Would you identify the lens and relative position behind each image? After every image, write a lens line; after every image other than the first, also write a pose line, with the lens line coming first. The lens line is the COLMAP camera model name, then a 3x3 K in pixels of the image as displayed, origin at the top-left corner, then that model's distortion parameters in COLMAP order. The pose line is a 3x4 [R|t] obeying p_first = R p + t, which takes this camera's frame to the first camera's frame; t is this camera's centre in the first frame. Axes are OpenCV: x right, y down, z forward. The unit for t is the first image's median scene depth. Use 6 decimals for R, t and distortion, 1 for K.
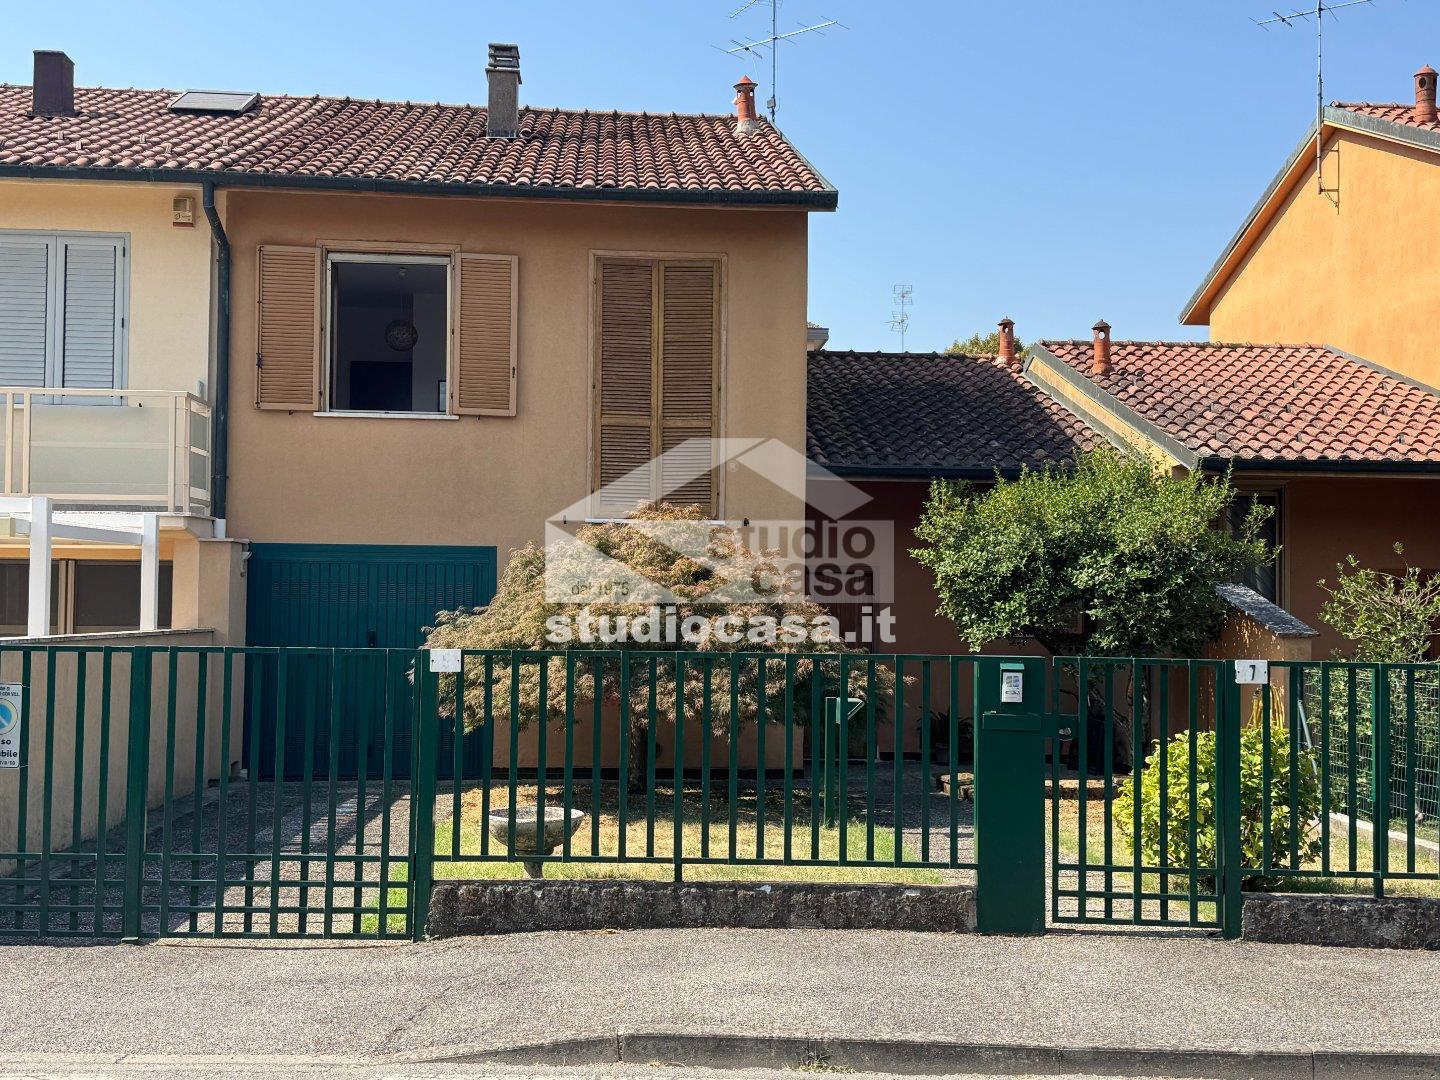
lens RADIAL K [[1755.6, 0, 720.3], [0, 1755.6, 529.3], [0, 0, 1]] dist [0.114320, 0.000000]
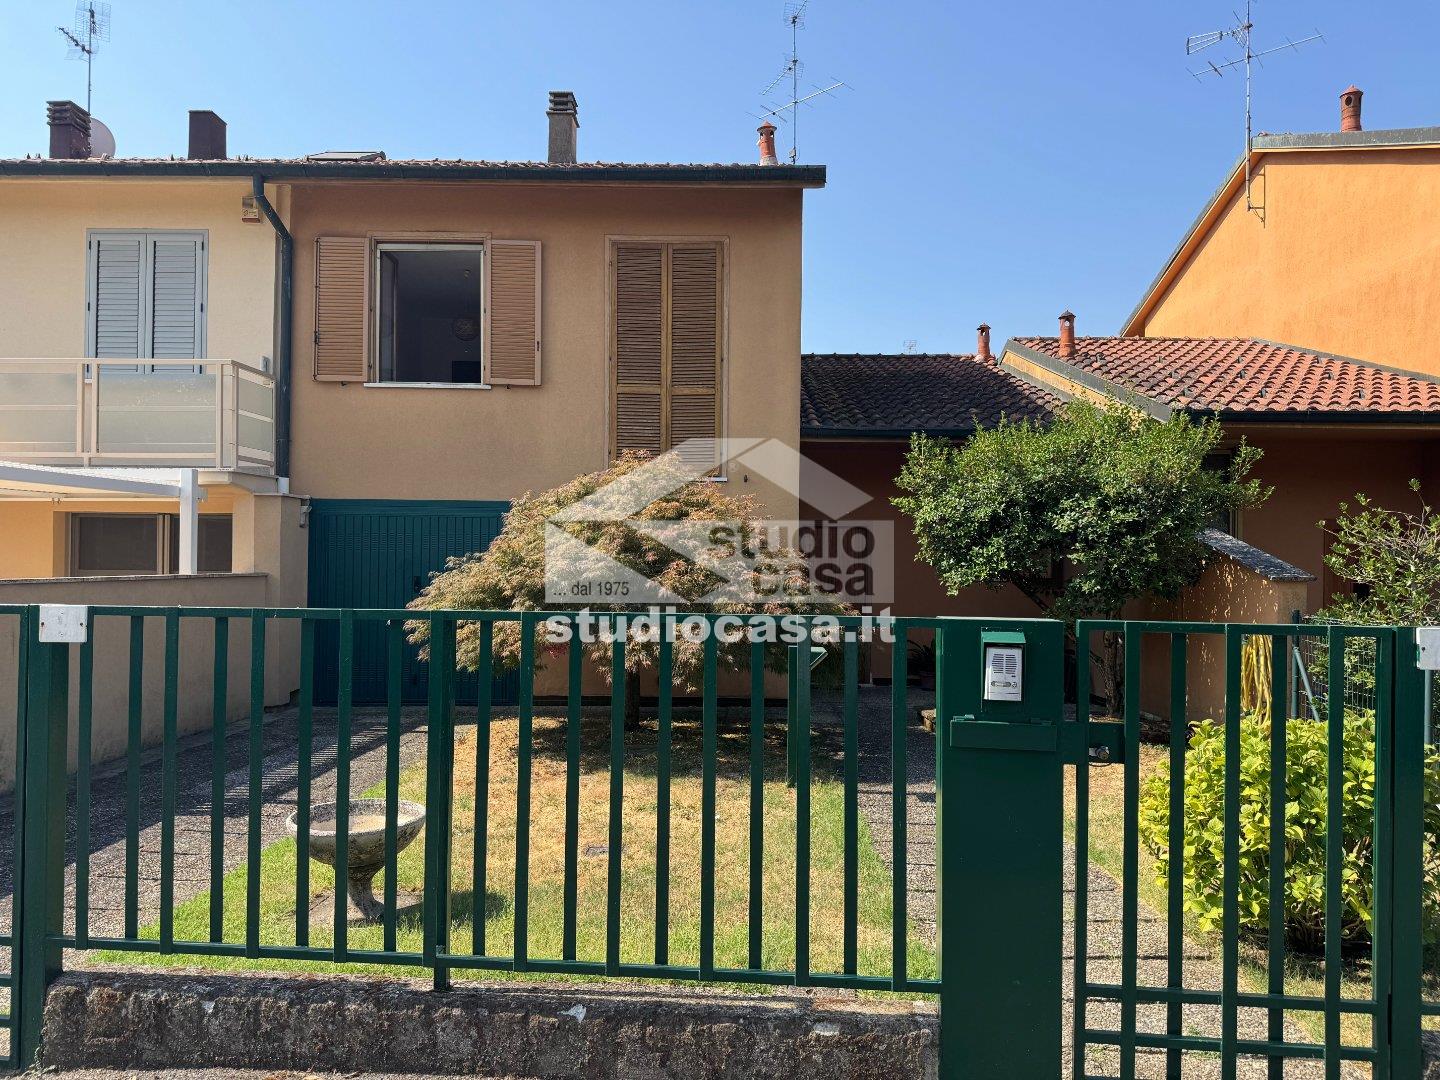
lens RADIAL K [[1013.1, 0, 718.2], [0, 1013.1, 554.2], [0, 0, 1]] dist [0.048391, -0.047743]
pose [[0.995872, -0.001995, -0.090748, 0.057153], [0.005333, 0.999317, 0.036563, 0.021064], [0.090613, -0.036896, 0.995202, 0.367650]]
